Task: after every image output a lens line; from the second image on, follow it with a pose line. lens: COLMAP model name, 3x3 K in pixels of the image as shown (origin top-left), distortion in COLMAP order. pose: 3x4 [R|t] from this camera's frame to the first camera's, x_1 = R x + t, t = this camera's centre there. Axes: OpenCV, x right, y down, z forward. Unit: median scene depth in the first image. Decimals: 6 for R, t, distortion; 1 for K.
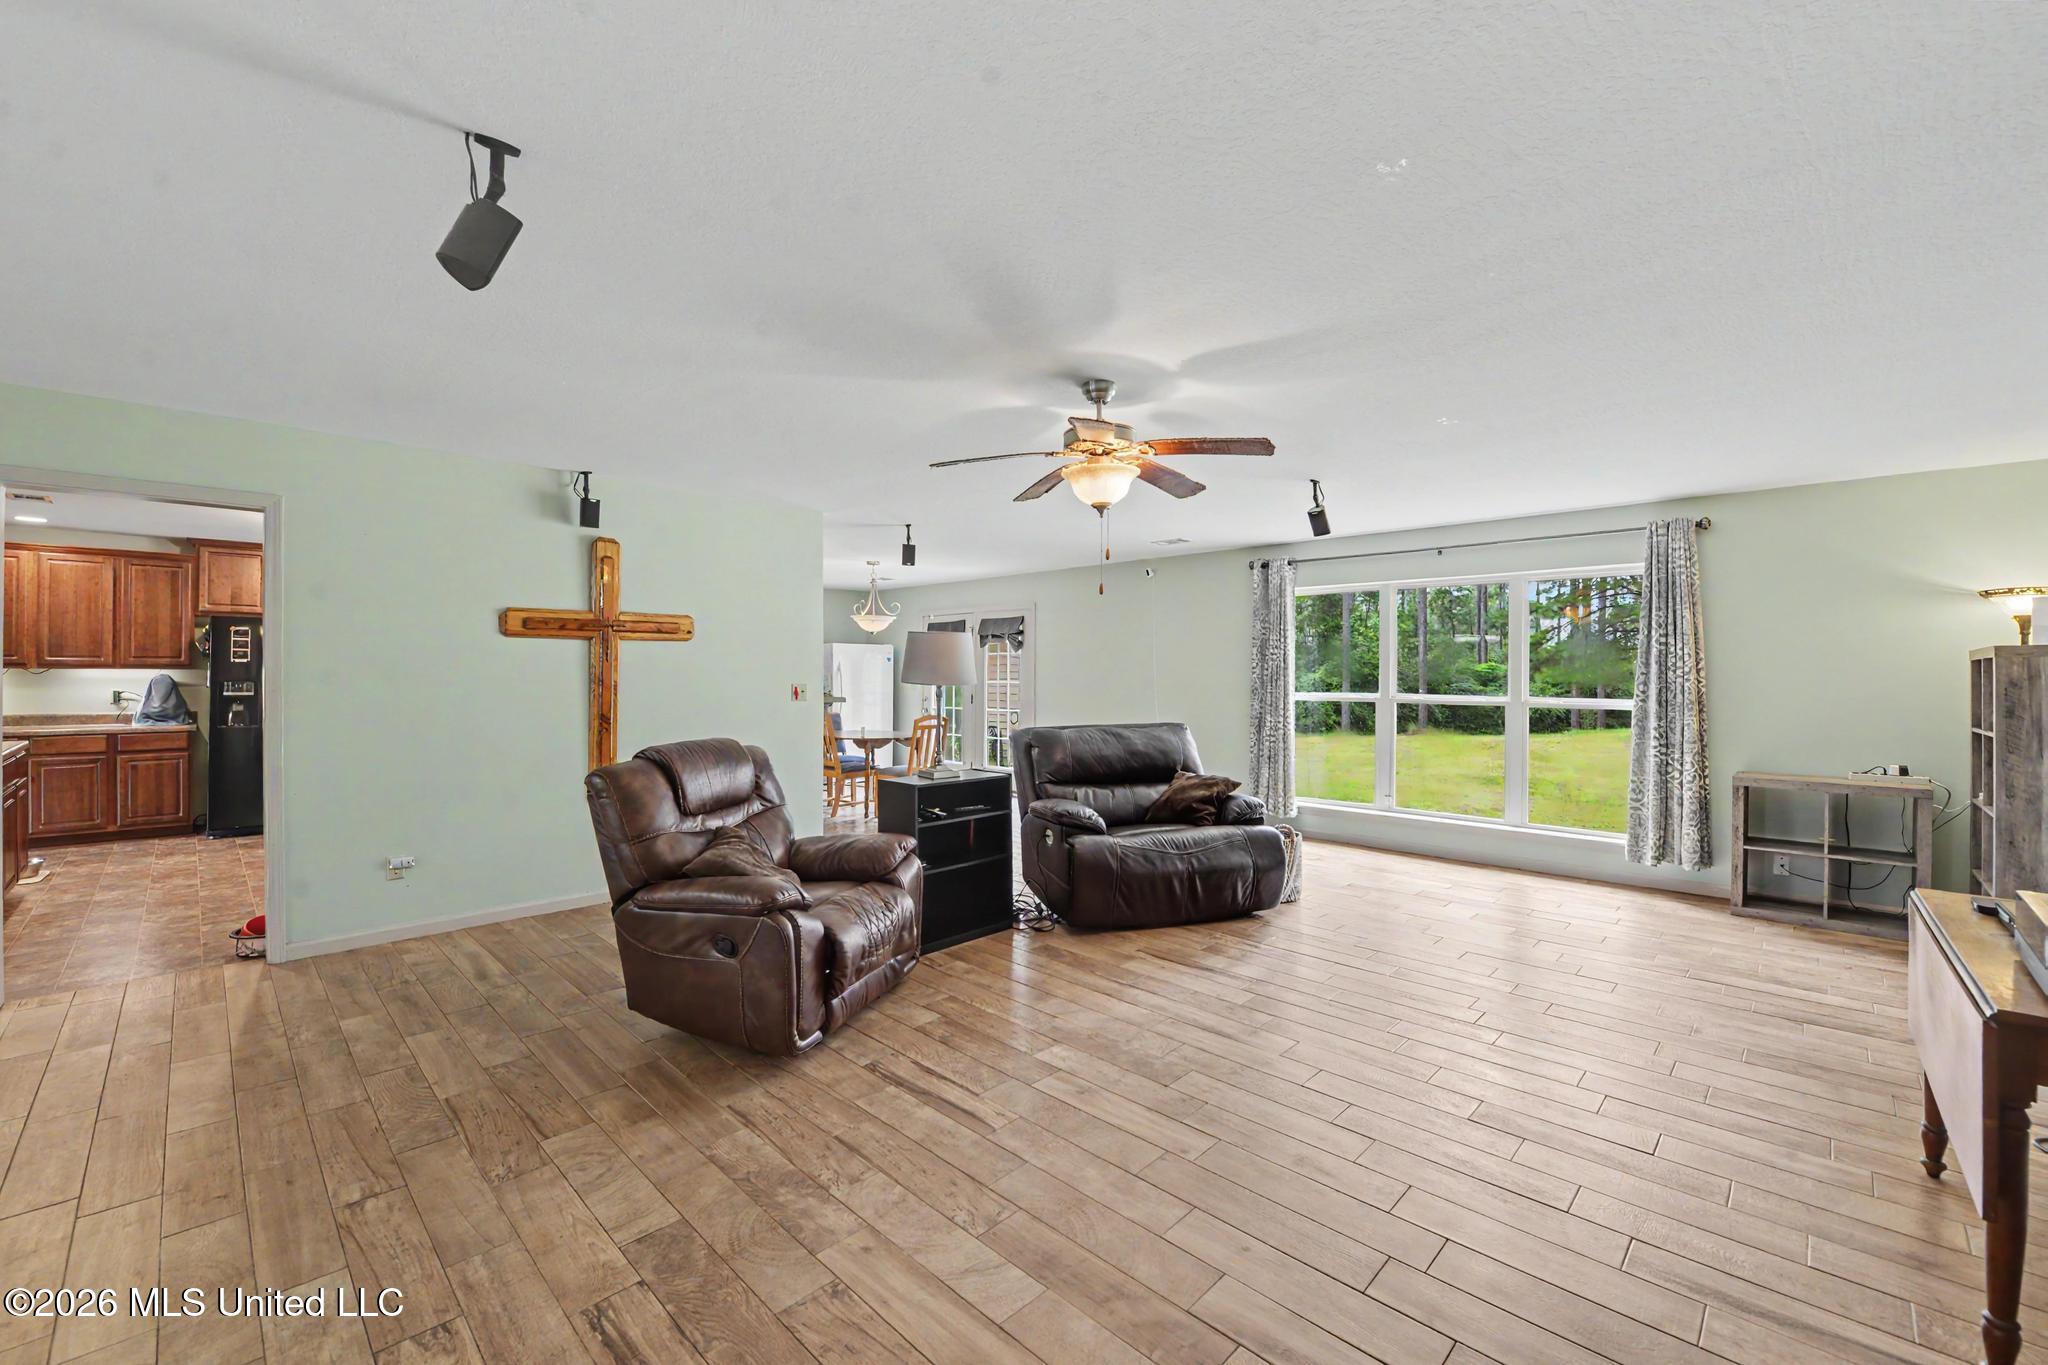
lens RADIAL K [[830.7, 0, 1017.5], [0, 830.7, 677.4], [0, 0, 1]] dist [-0.019015, -0.000516]
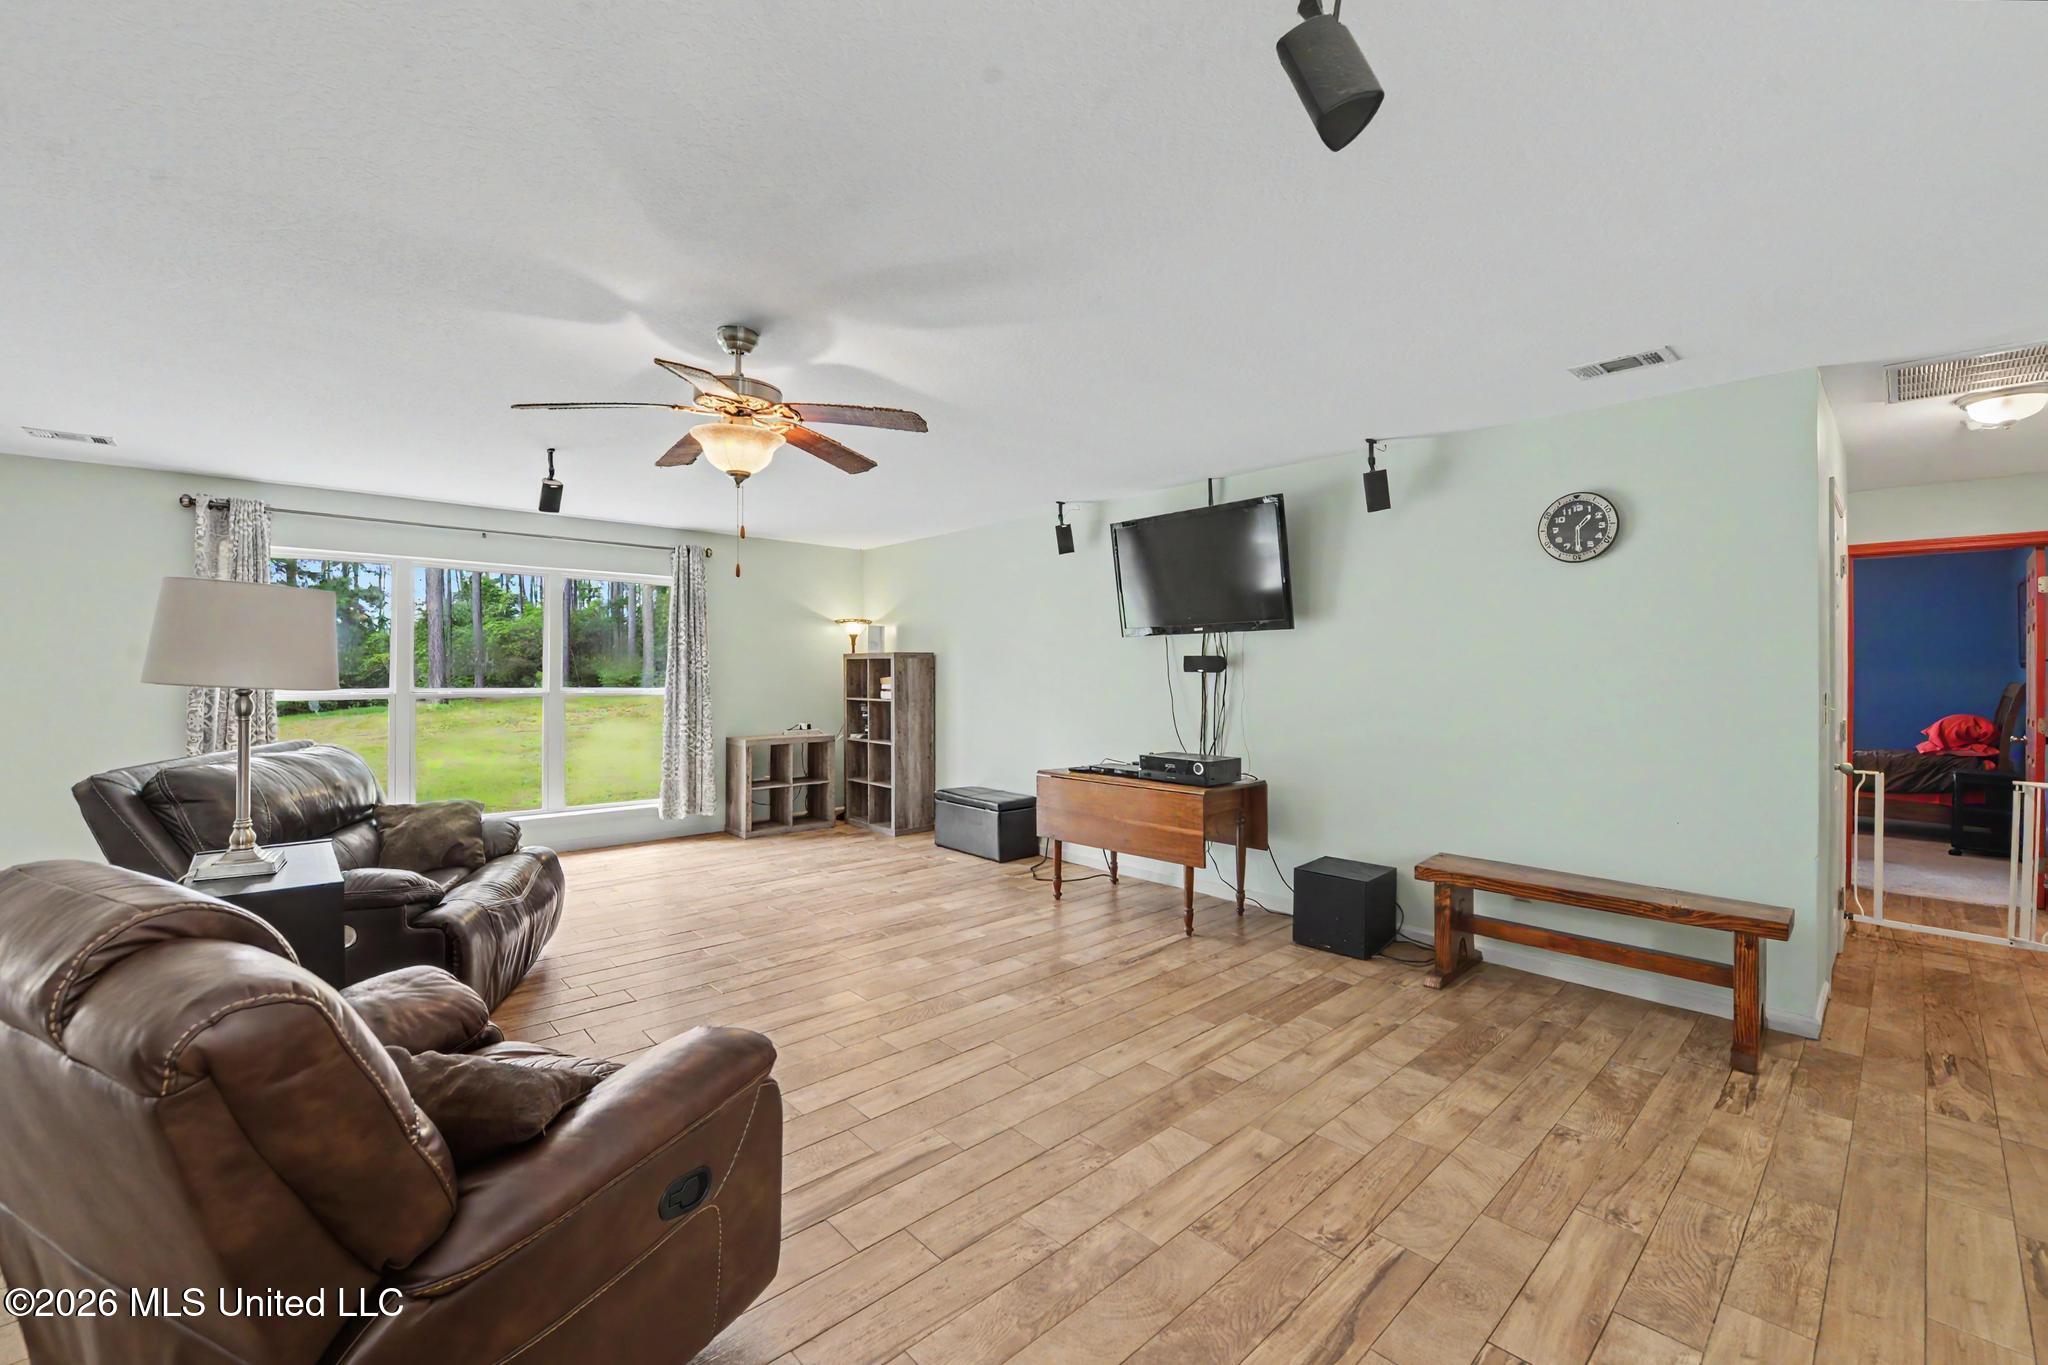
lens RADIAL K [[830.7, 0, 1025.4], [0, 830.7, 671.2], [0, 0, 1]] dist [-0.019015, -0.000516]
pose [[0.047767, -0.006051, 0.998840, -0.751049], [-0.000251, 0.999982, 0.006070, -0.007462], [-0.998858, -0.000540, 0.047764, 0.664252]]
